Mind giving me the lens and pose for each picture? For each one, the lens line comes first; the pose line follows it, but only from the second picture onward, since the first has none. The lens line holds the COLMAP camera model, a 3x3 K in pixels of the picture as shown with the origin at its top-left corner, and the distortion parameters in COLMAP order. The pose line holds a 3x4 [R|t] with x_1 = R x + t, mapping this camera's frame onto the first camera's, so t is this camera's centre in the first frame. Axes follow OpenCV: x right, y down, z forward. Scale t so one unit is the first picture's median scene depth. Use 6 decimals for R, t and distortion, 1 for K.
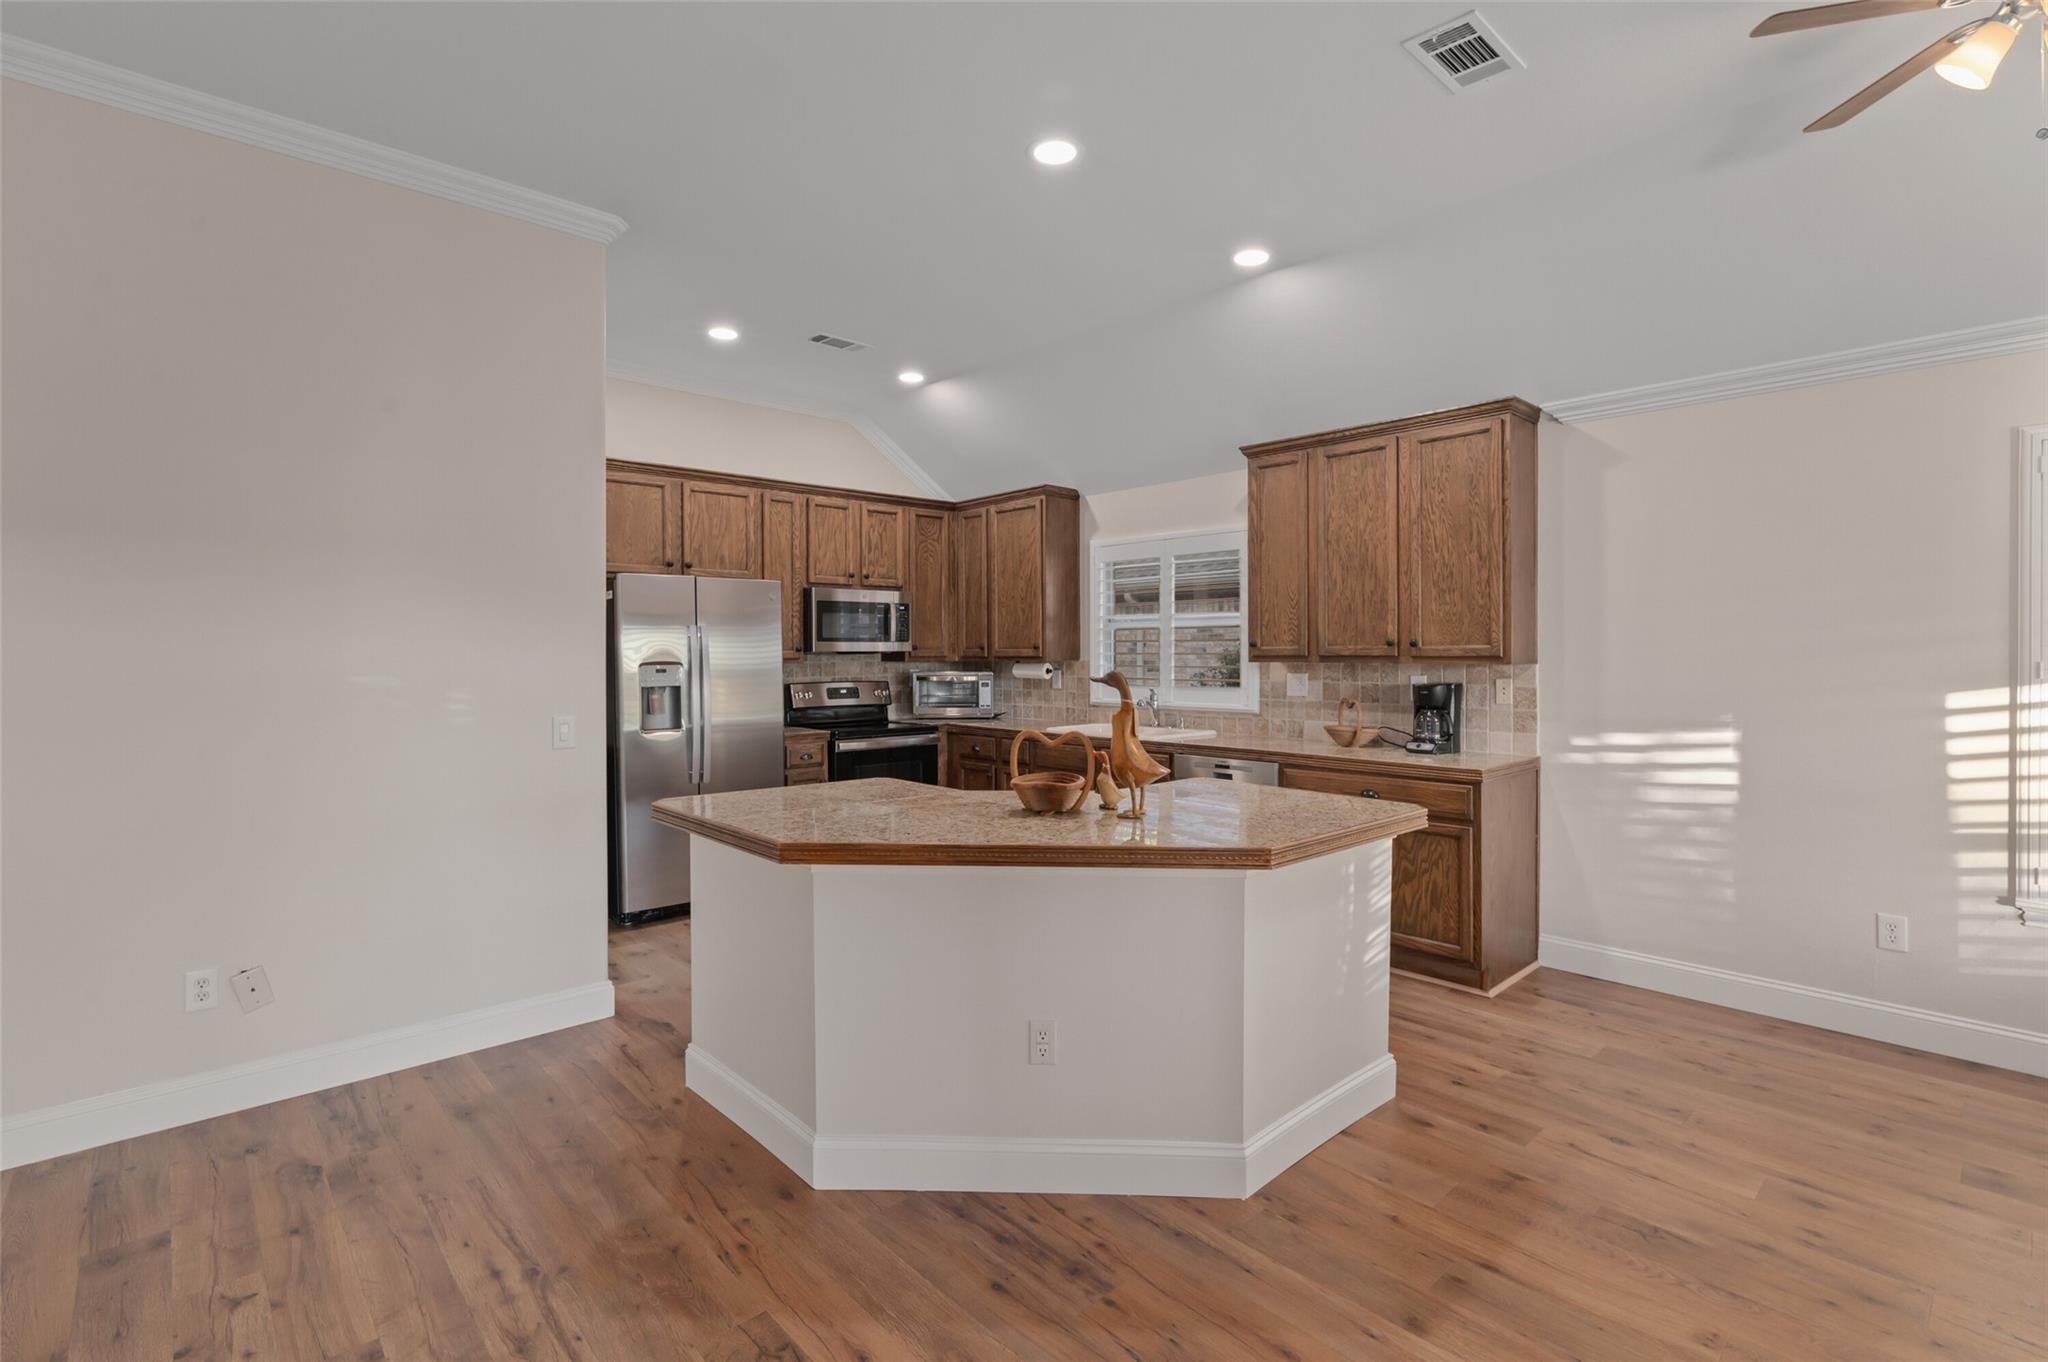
lens RADIAL K [[947.4, 0, 1033.5], [0, 947.4, 647.0], [0, 0, 1]] dist [-0.004639, 0.000399]
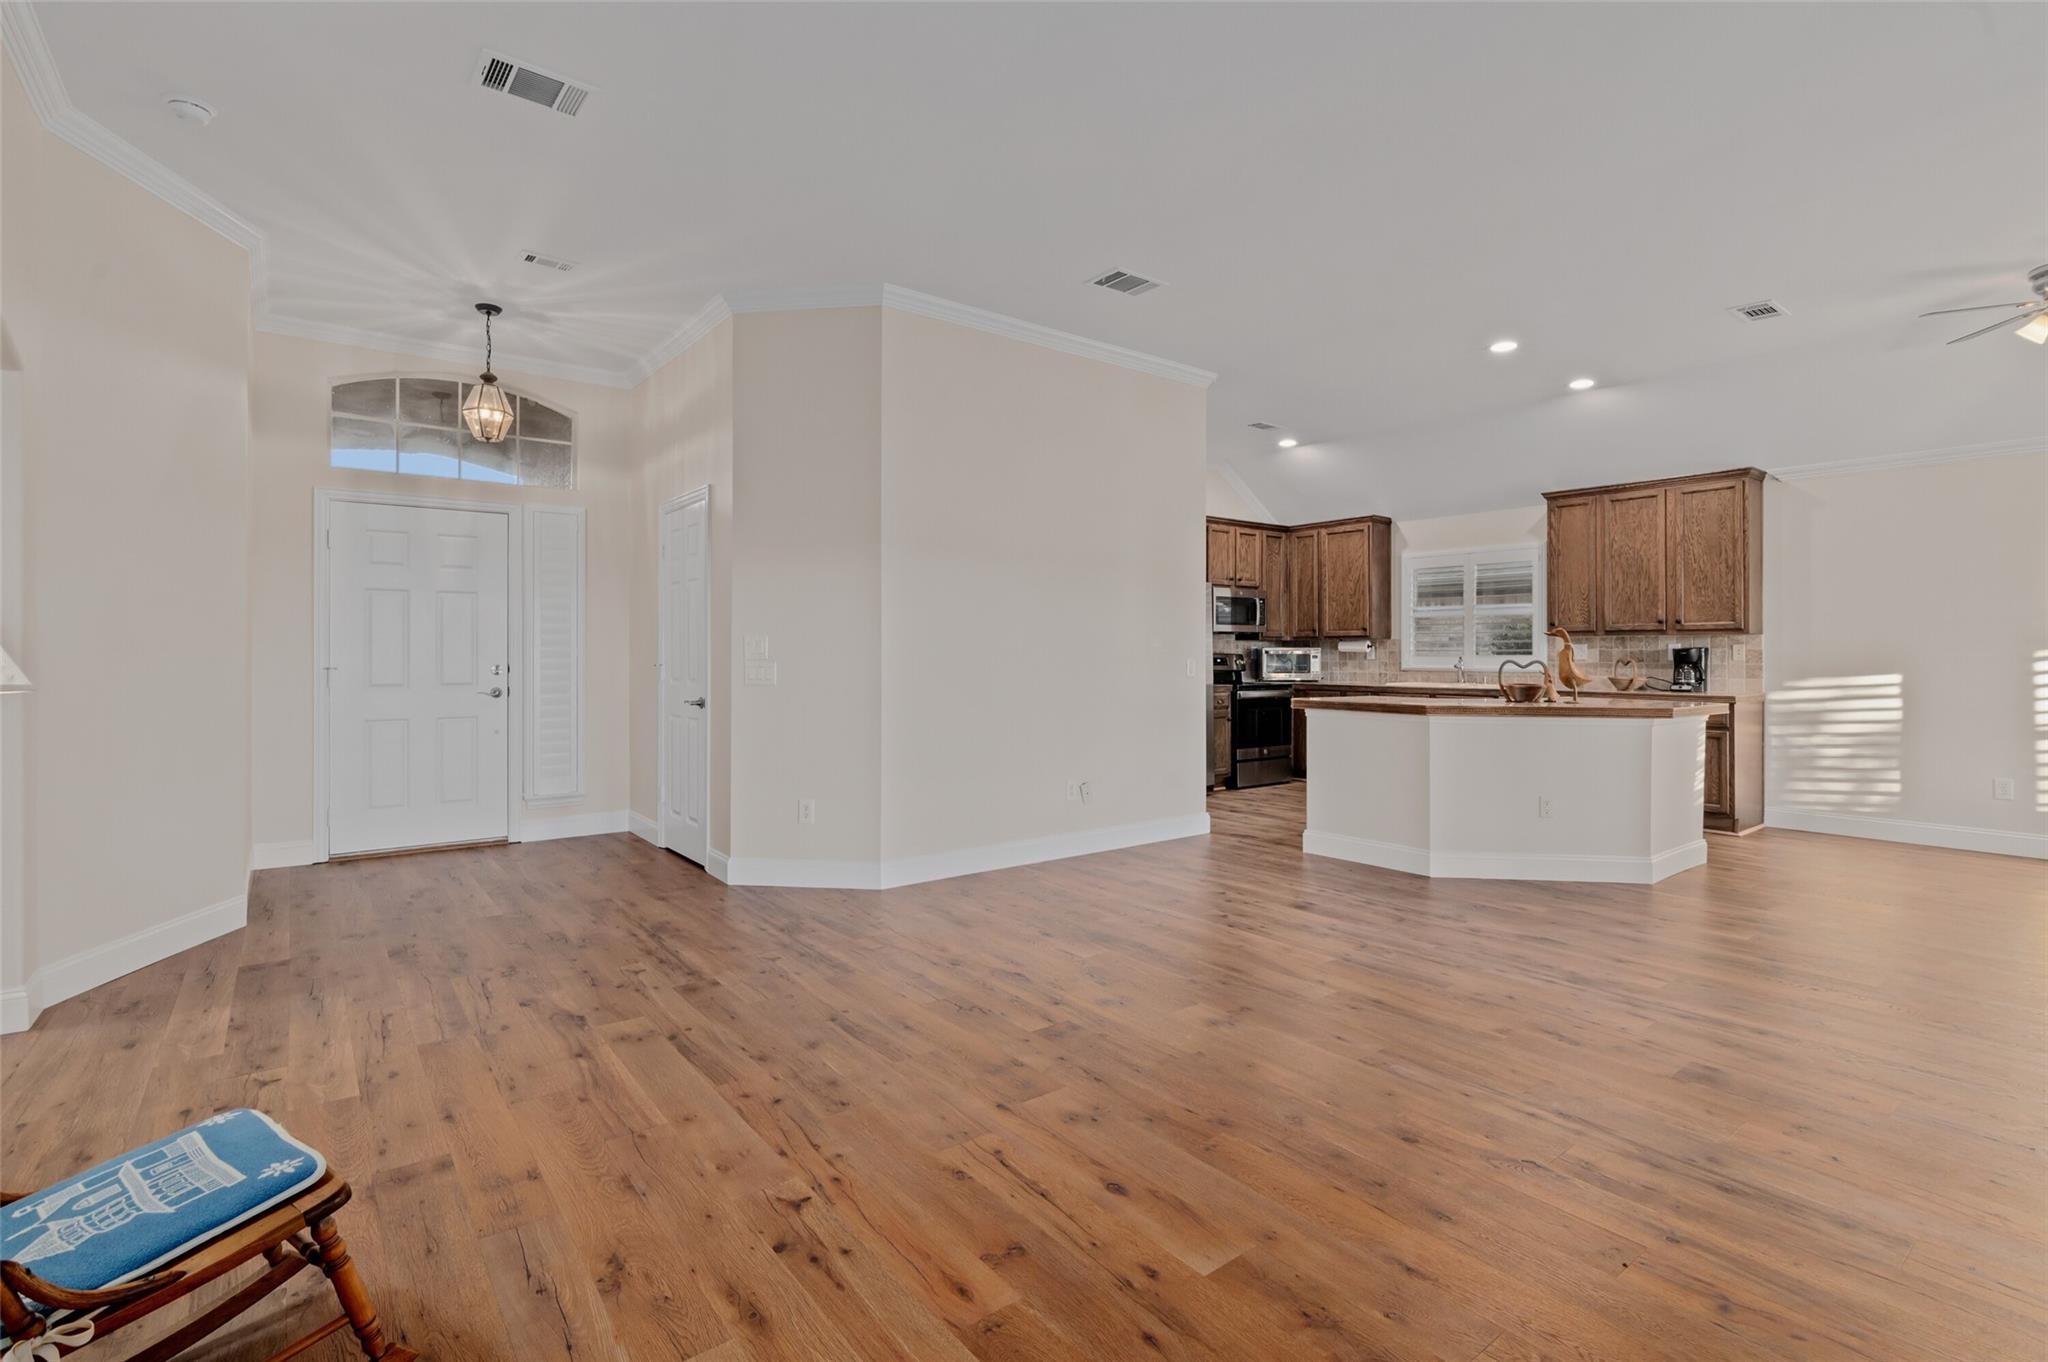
lens RADIAL K [[947.4, 0, 1029.2], [0, 947.4, 646.3], [0, 0, 1]] dist [-0.004639, 0.000399]
pose [[0.996277, 0.003900, -0.086120, -0.931252], [-0.004174, 0.999987, -0.002999, 0.081017], [0.086107, 0.003347, 0.996280, -1.138949]]
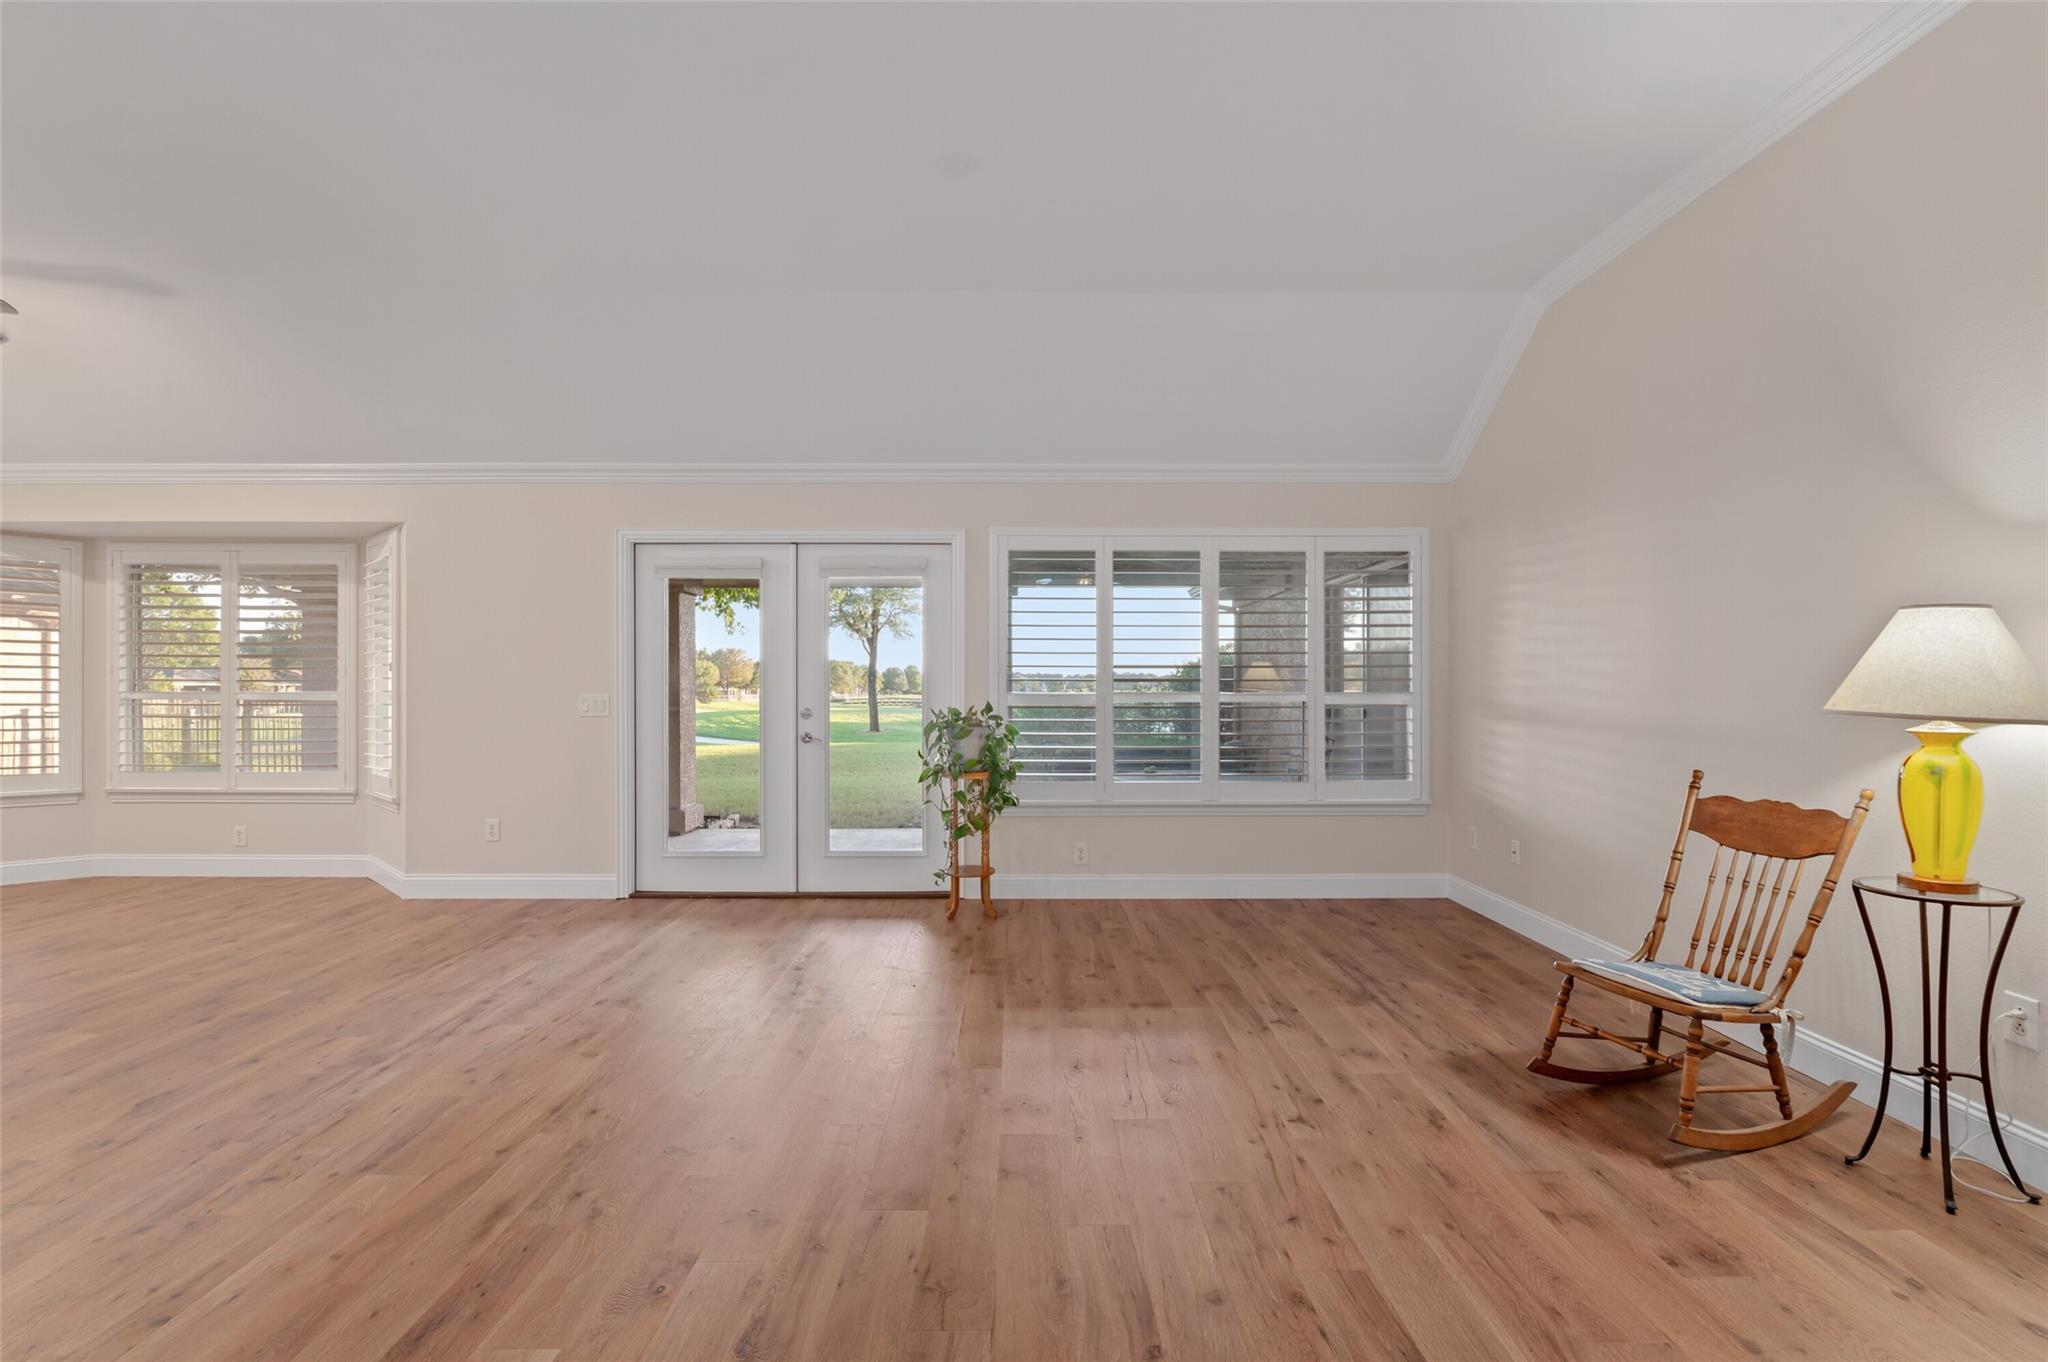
lens RADIAL K [[947.4, 0, 1020.3], [0, 947.4, 671.0], [0, 0, 1]] dist [-0.004639, 0.000399]
pose [[-0.734302, 0.015190, 0.678653, -1.711171], [0.001584, 0.999785, -0.020663, 0.090100], [-0.678821, -0.014098, -0.734169, 0.694461]]
